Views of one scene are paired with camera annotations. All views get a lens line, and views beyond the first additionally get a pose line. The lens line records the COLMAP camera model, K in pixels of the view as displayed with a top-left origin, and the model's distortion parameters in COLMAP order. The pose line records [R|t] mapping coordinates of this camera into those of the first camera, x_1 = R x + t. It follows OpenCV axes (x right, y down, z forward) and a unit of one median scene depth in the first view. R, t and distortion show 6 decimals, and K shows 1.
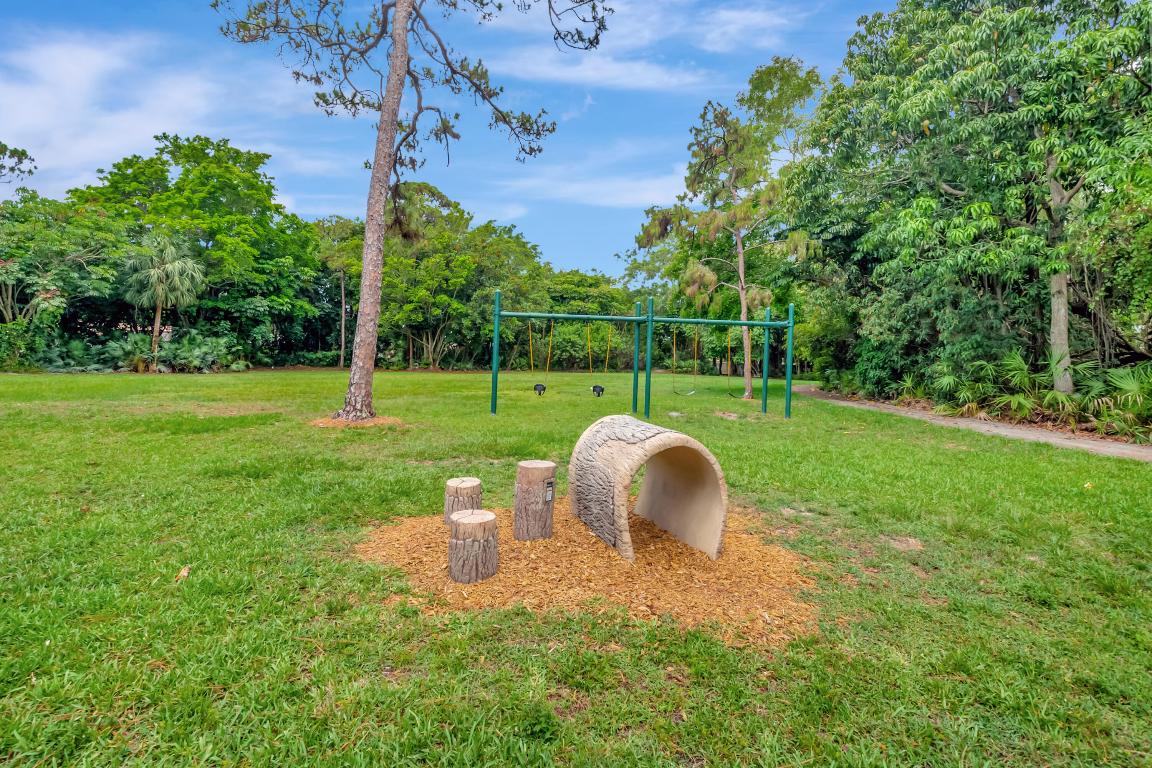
lens RADIAL K [[509.4, 0, 574.3], [0, 509.4, 368.2], [0, 0, 1]] dist [-0.043733, -0.000161]
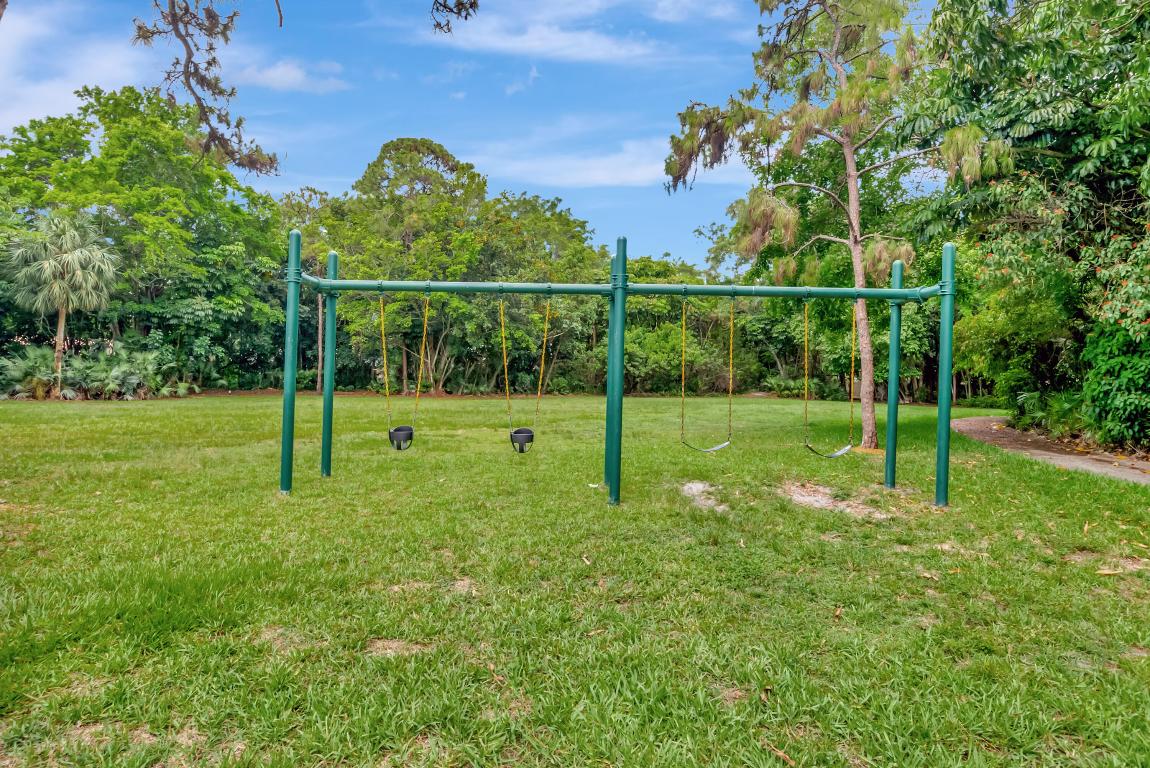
lens RADIAL K [[662.3, 0, 575.0], [0, 662.3, 384.0], [0, 0, 1]] dist [-0.020171, -0.023742]
pose [[0.992324, -0.005649, -0.123539, 0.045947], [0.004378, 0.999935, -0.010557, -0.000299], [0.123591, 0.009935, 0.992284, 0.102182]]
